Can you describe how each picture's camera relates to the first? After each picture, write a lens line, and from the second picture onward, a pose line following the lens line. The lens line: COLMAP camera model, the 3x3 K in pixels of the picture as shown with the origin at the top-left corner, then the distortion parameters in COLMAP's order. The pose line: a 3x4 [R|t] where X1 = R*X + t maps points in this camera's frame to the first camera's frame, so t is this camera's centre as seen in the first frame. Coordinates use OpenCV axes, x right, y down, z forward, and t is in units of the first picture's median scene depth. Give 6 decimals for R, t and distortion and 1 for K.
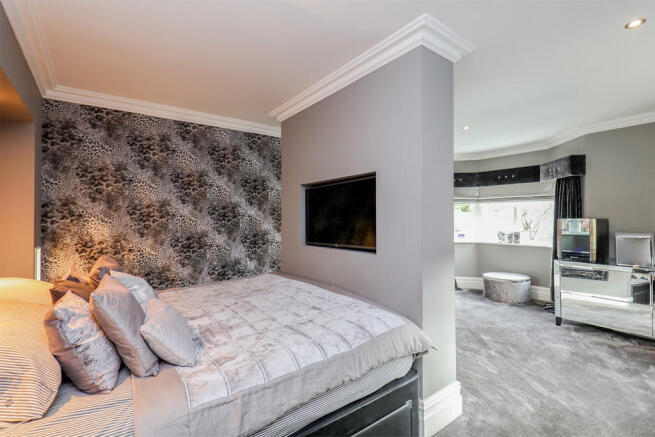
lens RADIAL K [[301.5, 0, 330.3], [0, 301.5, 218.6], [0, 0, 1]] dist [-0.018006, 0.001128]
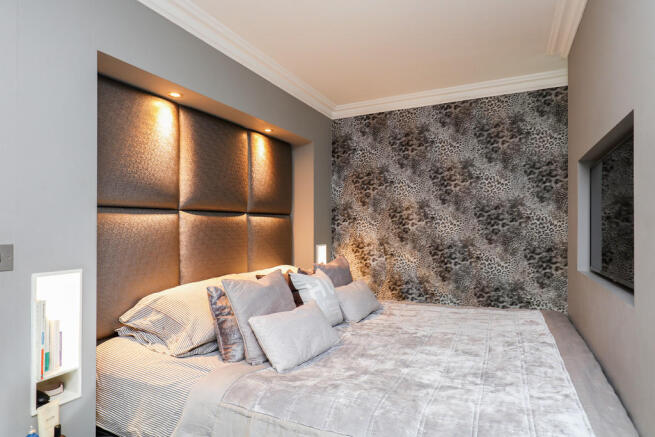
lens RADIAL K [[389.0, 0, 330.9], [0, 389.0, 220.4], [0, 0, 1]] dist [0.008926, -0.001576]
pose [[0.409438, 0.004010, -0.912329, 0.327810], [-0.007091, 0.999974, 0.001212, -0.003718], [0.912310, 0.005973, 0.409456, 0.260021]]
